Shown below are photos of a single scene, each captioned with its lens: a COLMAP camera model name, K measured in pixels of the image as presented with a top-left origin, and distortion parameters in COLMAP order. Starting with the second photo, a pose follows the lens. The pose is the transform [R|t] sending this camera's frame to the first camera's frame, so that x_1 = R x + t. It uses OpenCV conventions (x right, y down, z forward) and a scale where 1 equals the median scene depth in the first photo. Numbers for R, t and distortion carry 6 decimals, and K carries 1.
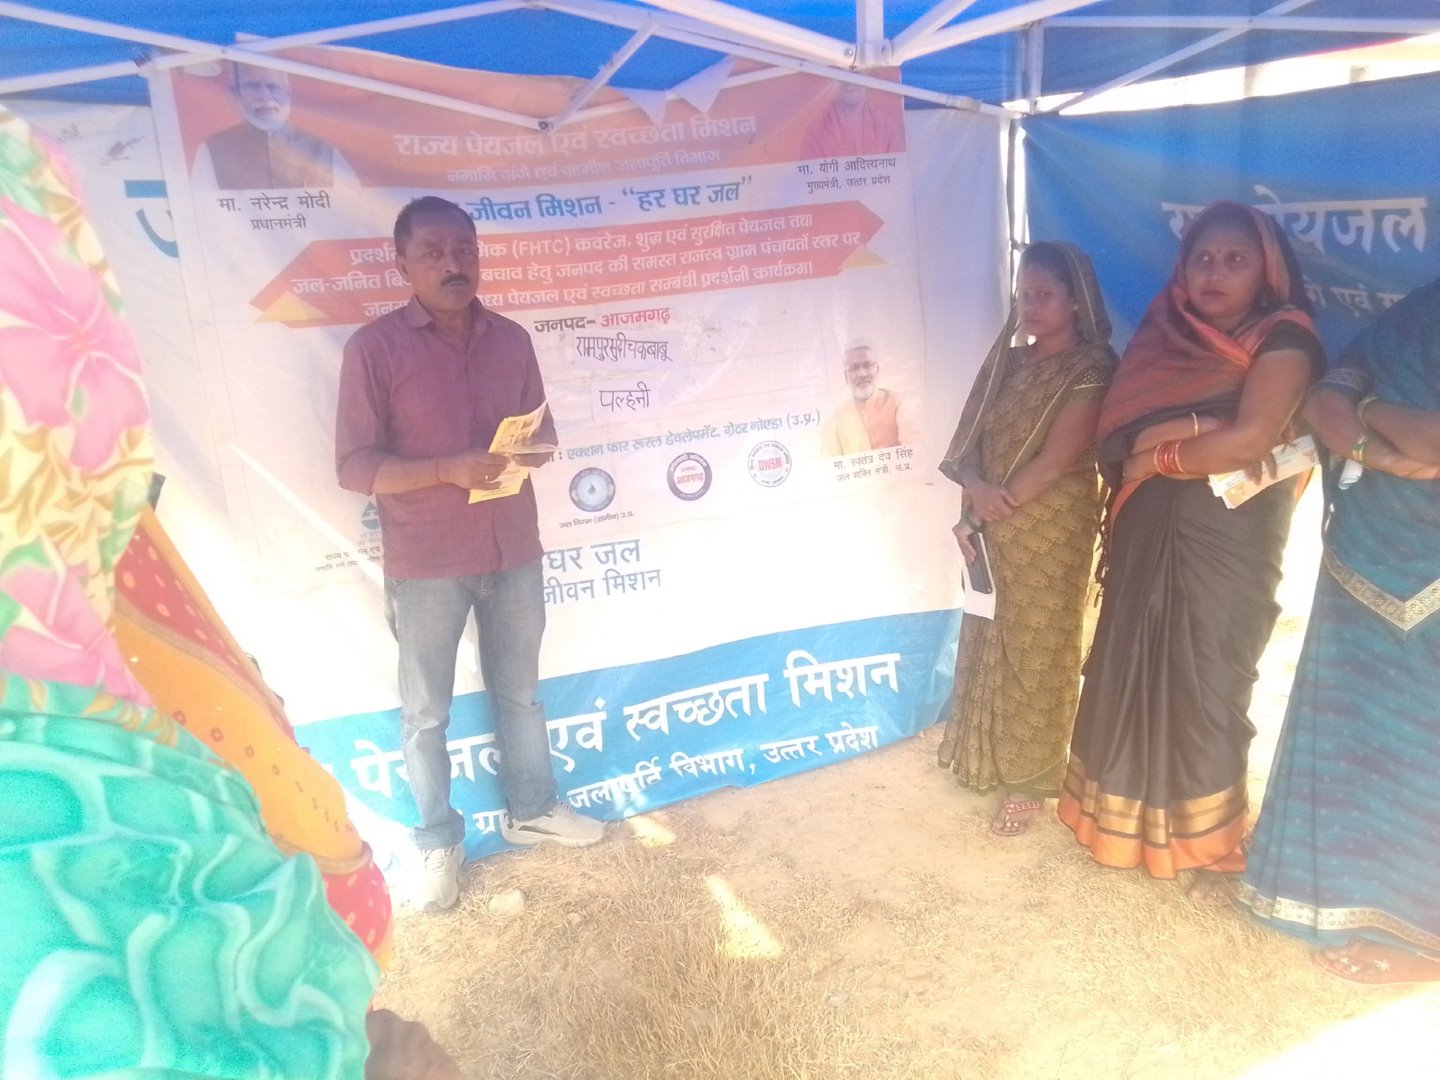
lens RADIAL K [[1126.7, 0, 757.8], [0, 1126.7, 528.8], [0, 0, 1]] dist [0.039115, -0.043765]
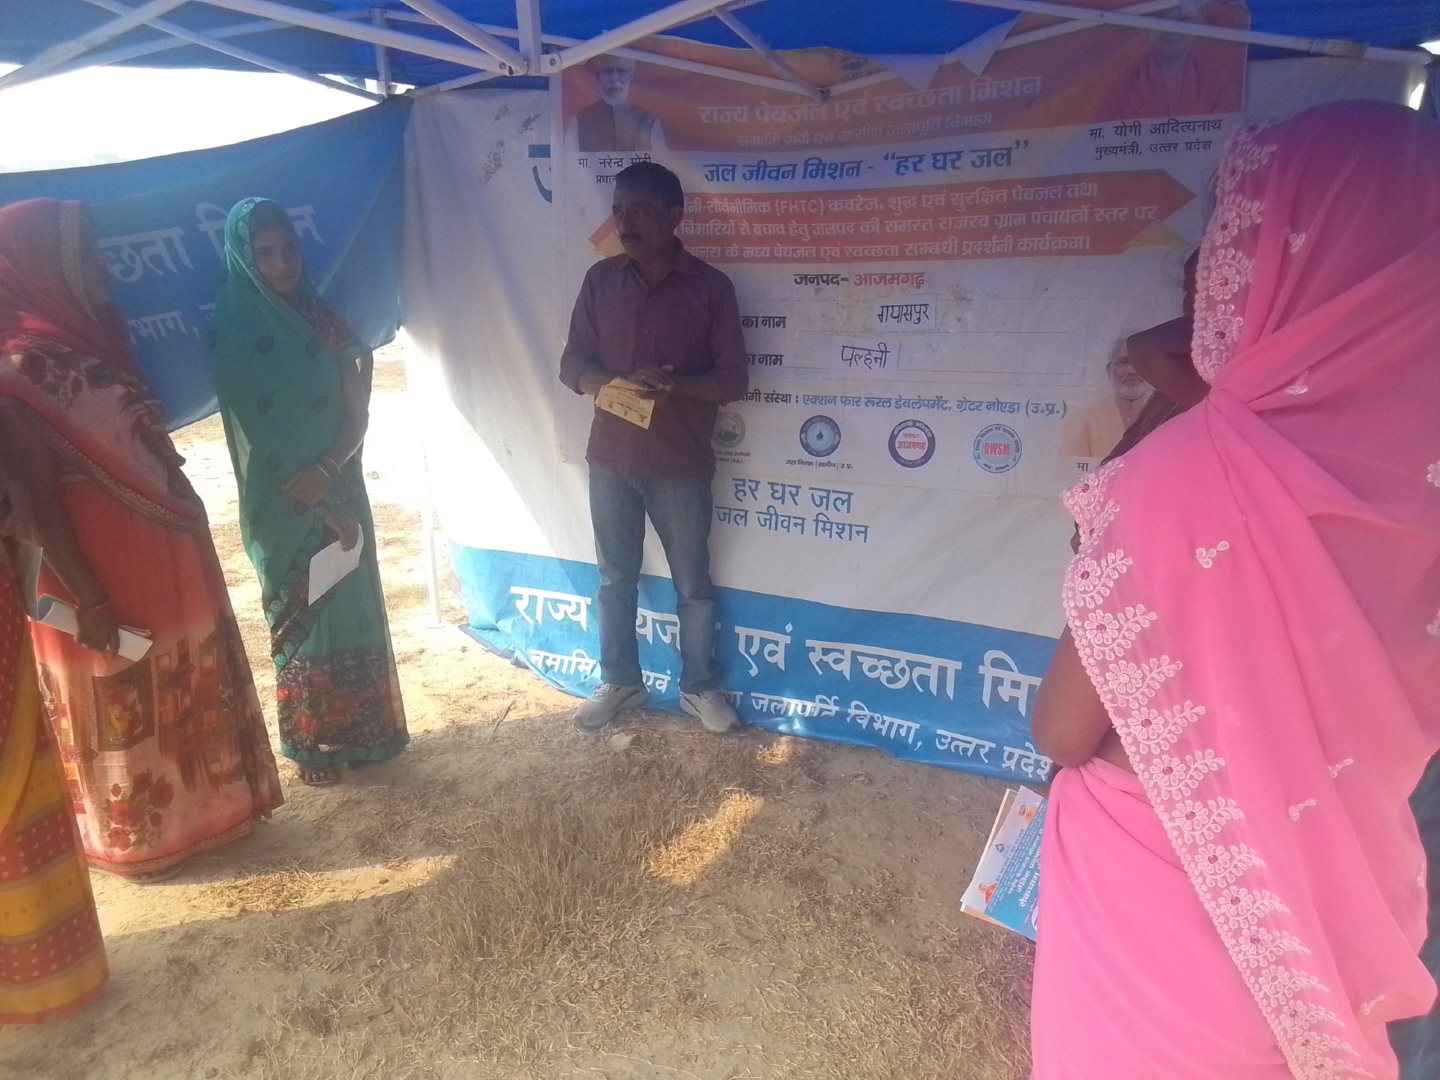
lens RADIAL K [[1126.7, 0, 732.1], [0, 1126.7, 537.8], [0, 0, 1]] dist [0.039115, -0.043765]
pose [[0.668516, 0.250189, -0.700351, 0.579069], [-0.219929, 0.966103, 0.135193, -0.068082], [0.710435, 0.063649, 0.700879, 0.191976]]
